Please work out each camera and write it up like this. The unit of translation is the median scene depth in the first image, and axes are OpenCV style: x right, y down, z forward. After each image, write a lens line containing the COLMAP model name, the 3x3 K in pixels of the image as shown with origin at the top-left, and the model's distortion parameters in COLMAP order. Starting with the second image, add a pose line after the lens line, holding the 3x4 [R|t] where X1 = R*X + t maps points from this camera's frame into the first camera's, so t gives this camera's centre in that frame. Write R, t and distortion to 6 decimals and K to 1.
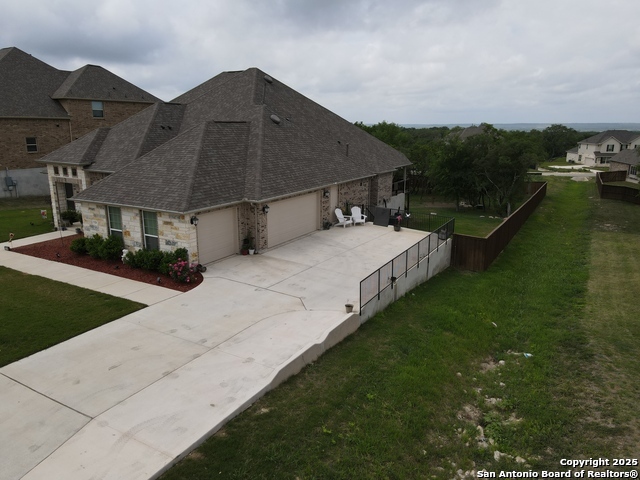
lens RADIAL K [[470.1, 0, 319.1], [0, 470.1, 235.3], [0, 0, 1]] dist [0.012058, -0.001178]
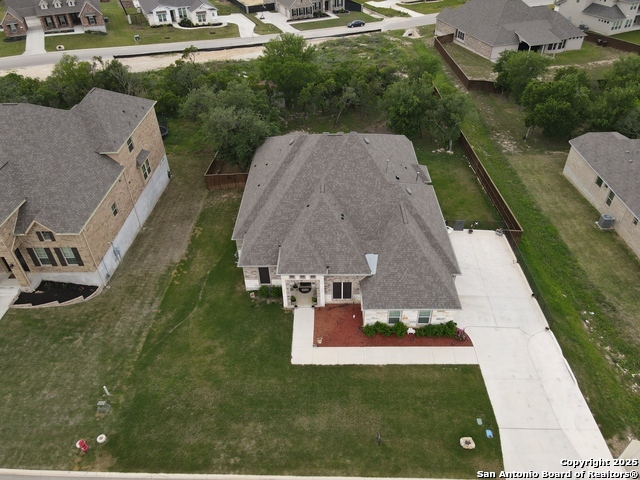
lens RADIAL K [[470.1, 0, 319.1], [0, 470.1, 235.3], [0, 0, 1]] dist [0.012058, -0.001178]
pose [[0.877778, -0.310766, 0.364595, -1.237392], [0.138193, 0.892953, 0.428412, -1.069972], [-0.458703, -0.325667, 0.826761, -0.173718]]
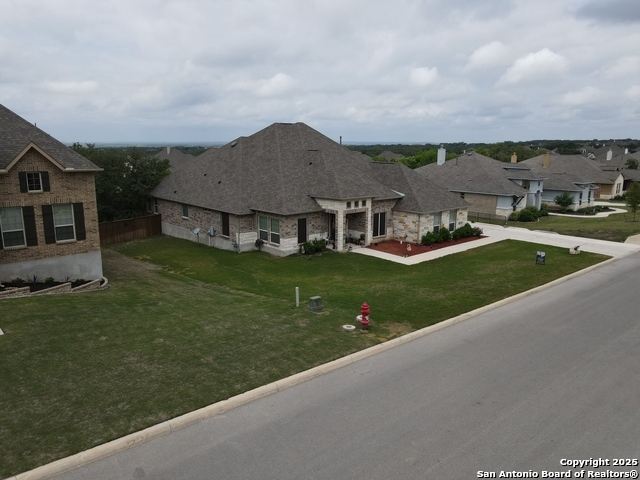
lens RADIAL K [[470.1, 0, 319.1], [0, 470.1, 235.3], [0, 0, 1]] dist [0.012058, -0.001178]
pose [[0.317820, -0.183513, 0.930222, -2.353403], [0.212089, 0.969991, 0.118896, -0.296540], [-0.924126, 0.159503, 0.347203, 0.830501]]
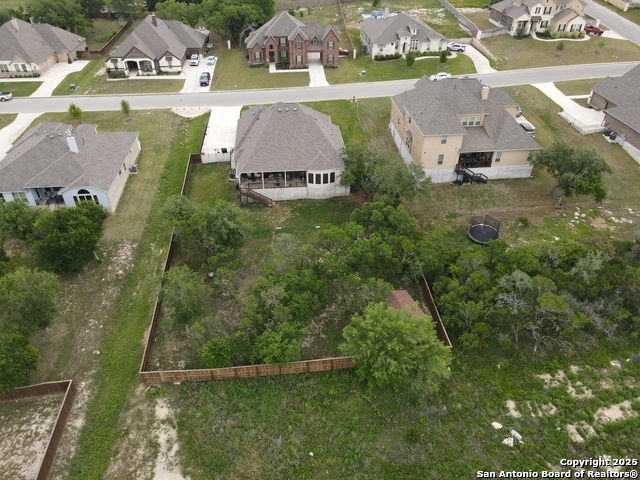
lens RADIAL K [[470.1, 0, 319.1], [0, 470.1, 235.3], [0, 0, 1]] dist [0.012058, -0.001178]
pose [[-0.818200, 0.330591, -0.470381, 1.705244], [-0.143109, 0.675291, 0.723535, -2.680070], [0.556838, 0.659312, -0.505212, 4.459908]]
